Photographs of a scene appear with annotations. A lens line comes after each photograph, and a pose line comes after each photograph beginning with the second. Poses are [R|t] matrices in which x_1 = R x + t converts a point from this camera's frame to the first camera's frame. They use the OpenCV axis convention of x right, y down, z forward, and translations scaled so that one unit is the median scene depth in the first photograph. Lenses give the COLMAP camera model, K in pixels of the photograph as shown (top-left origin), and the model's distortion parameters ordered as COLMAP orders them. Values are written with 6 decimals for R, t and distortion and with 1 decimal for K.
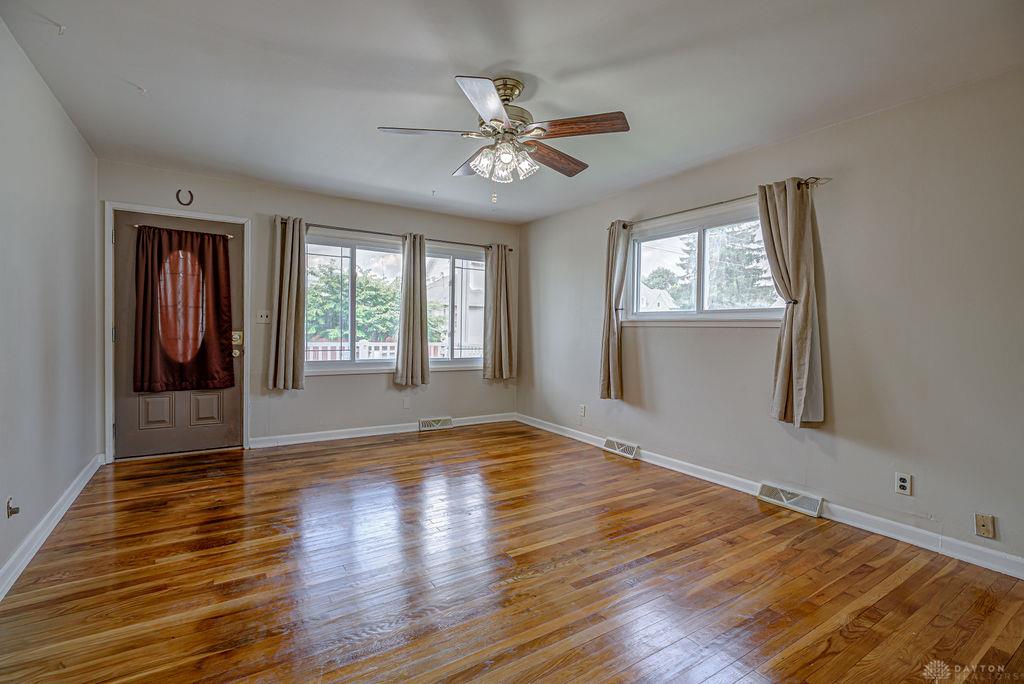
lens RADIAL K [[471.3, 0, 512.7], [0, 471.3, 342.8], [0, 0, 1]] dist [-0.004978, -0.001133]
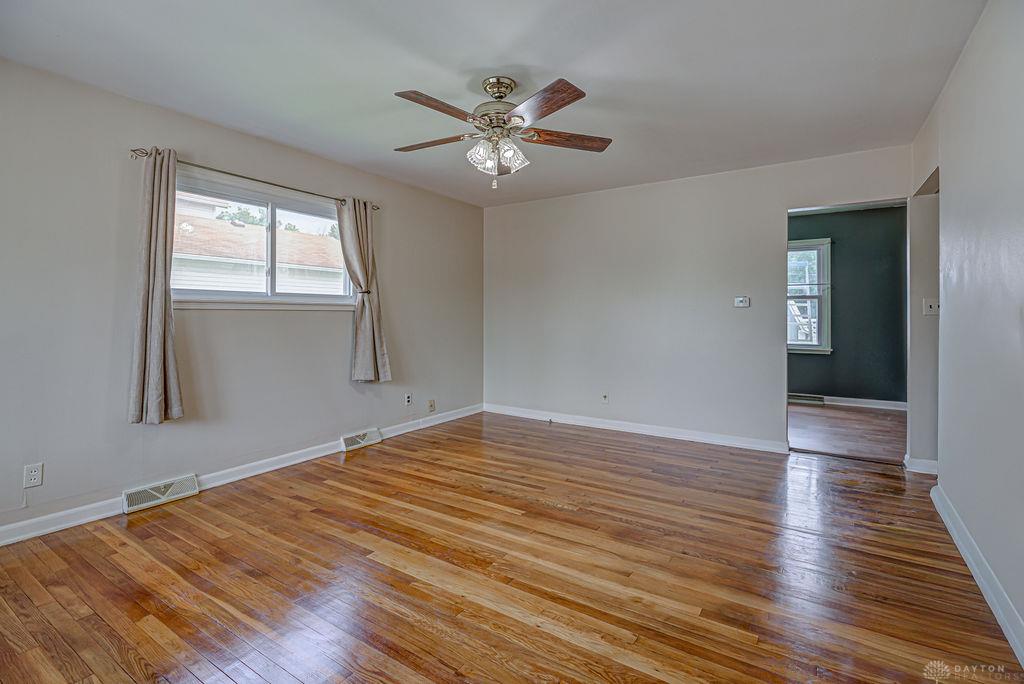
lens RADIAL K [[471.3, 0, 513.5], [0, 471.3, 312.6], [0, 0, 1]] dist [-0.004978, -0.001133]
pose [[-0.410437, -0.010849, 0.911824, -0.596537], [0.016661, 0.999673, 0.019394, -0.035218], [-0.911737, 0.023152, -0.410122, 0.850382]]
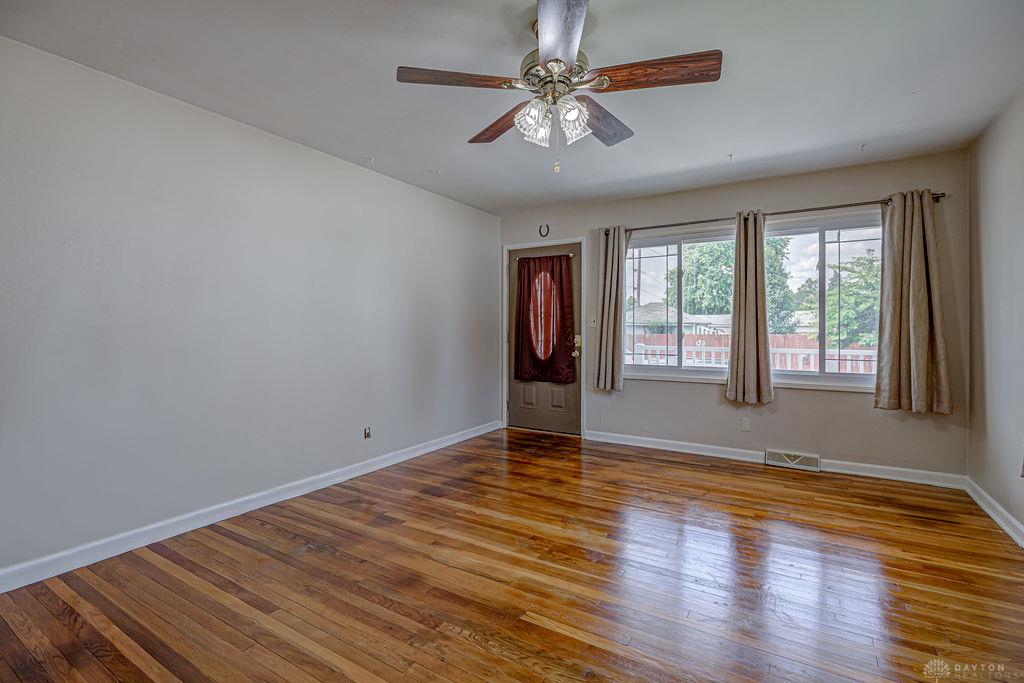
lens RADIAL K [[471.3, 0, 511.4], [0, 471.3, 330.9], [0, 0, 1]] dist [-0.004978, -0.001133]
pose [[0.424119, -0.013578, -0.905505, 0.401411], [-0.021008, 0.999471, -0.024827, -0.002261], [0.905363, 0.029553, 0.423609, 0.364903]]
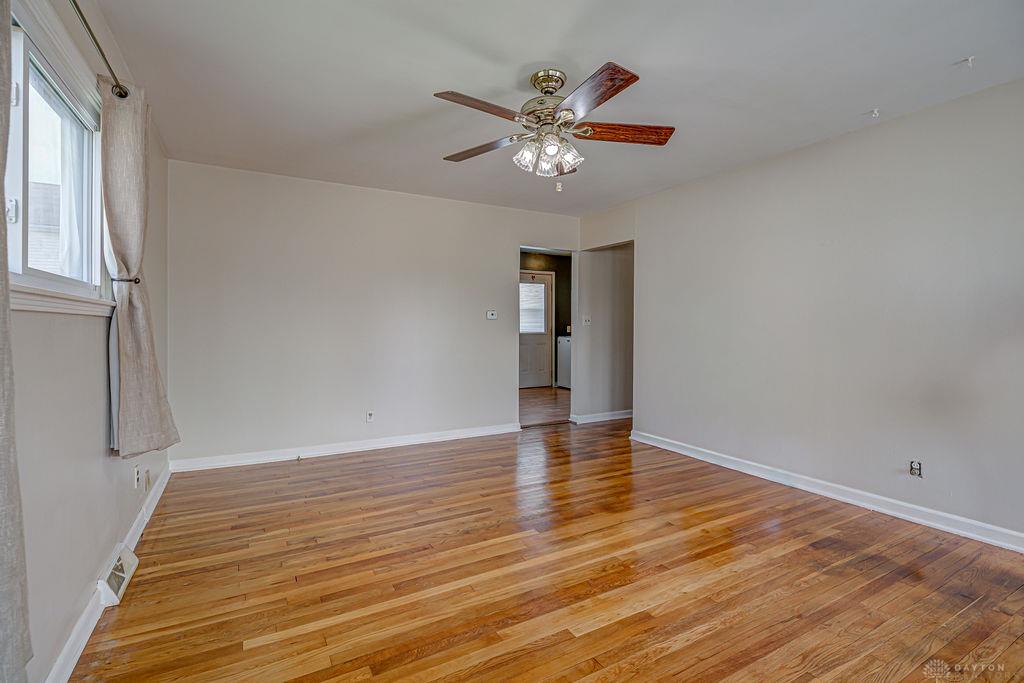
lens RADIAL K [[471.3, 0, 507.6], [0, 471.3, 331.8], [0, 0, 1]] dist [-0.004978, -0.001133]
pose [[-0.997507, -0.016998, 0.068491, -0.005152], [-0.014136, 0.999015, 0.042054, -0.035421], [-0.069139, 0.040981, -0.996765, 1.197348]]
